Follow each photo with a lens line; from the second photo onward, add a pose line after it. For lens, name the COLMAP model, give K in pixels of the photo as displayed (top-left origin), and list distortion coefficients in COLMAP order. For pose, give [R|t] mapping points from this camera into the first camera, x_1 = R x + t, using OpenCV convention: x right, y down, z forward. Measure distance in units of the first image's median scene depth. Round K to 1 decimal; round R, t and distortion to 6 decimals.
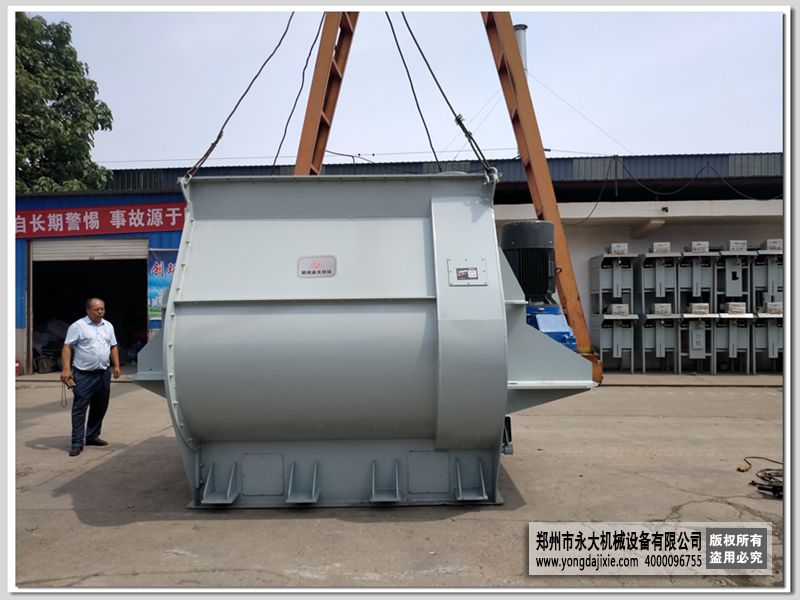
lens RADIAL K [[555.2, 0, 395.3], [0, 555.2, 299.9], [0, 0, 1]] dist [-0.018344, -0.000501]
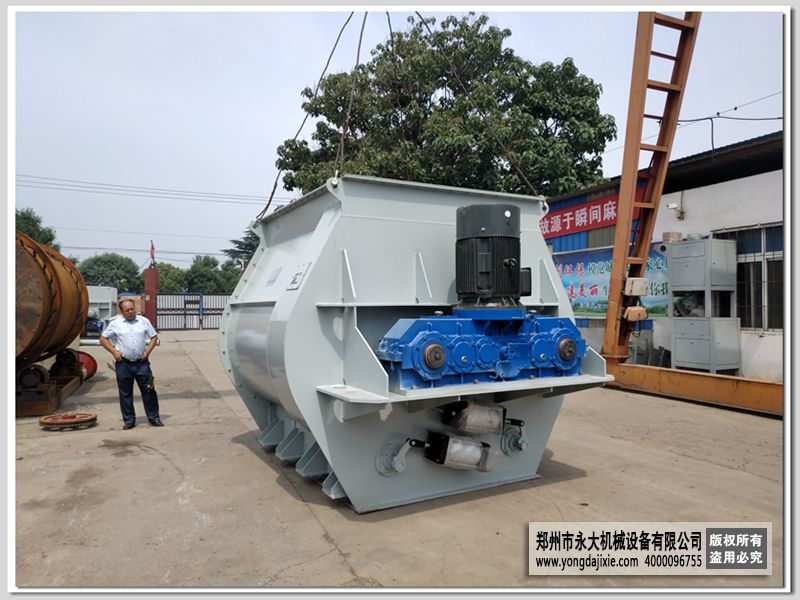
lens RADIAL K [[556.4, 0, 401.7], [0, 556.4, 303.0], [0, 0, 1]] dist [-0.009267, -0.001898]
pose [[0.487138, -0.000360, -0.873325, 1.092031], [0.008554, 0.999954, 0.004359, -0.003156], [0.873283, -0.009594, 0.487119, 0.601389]]
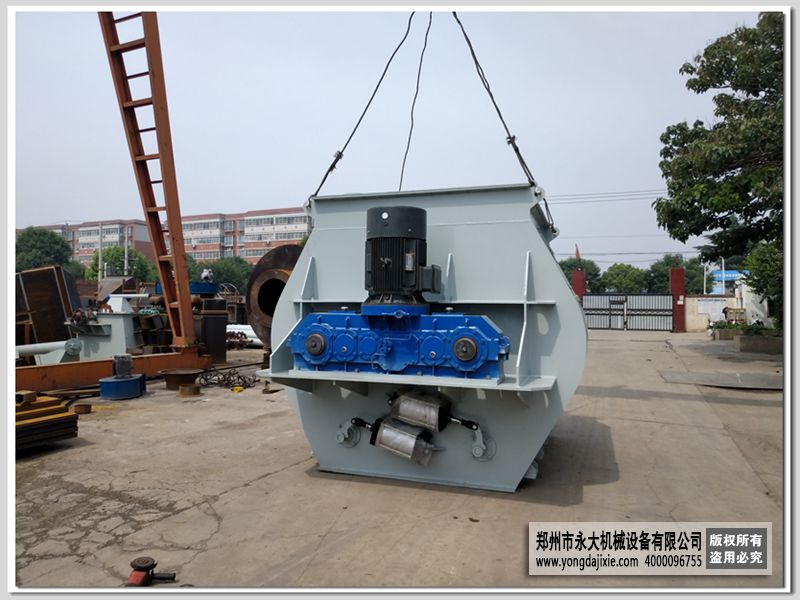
lens RADIAL K [[557.2, 0, 400.0], [0, 557.2, 300.0], [0, 0, 1]] dist [-0.002326, -0.009436]
pose [[-0.321809, -0.006466, -0.946783, 1.294465], [0.004120, 0.999958, -0.008229, 0.011475], [0.946796, -0.006549, -0.321769, 1.575414]]
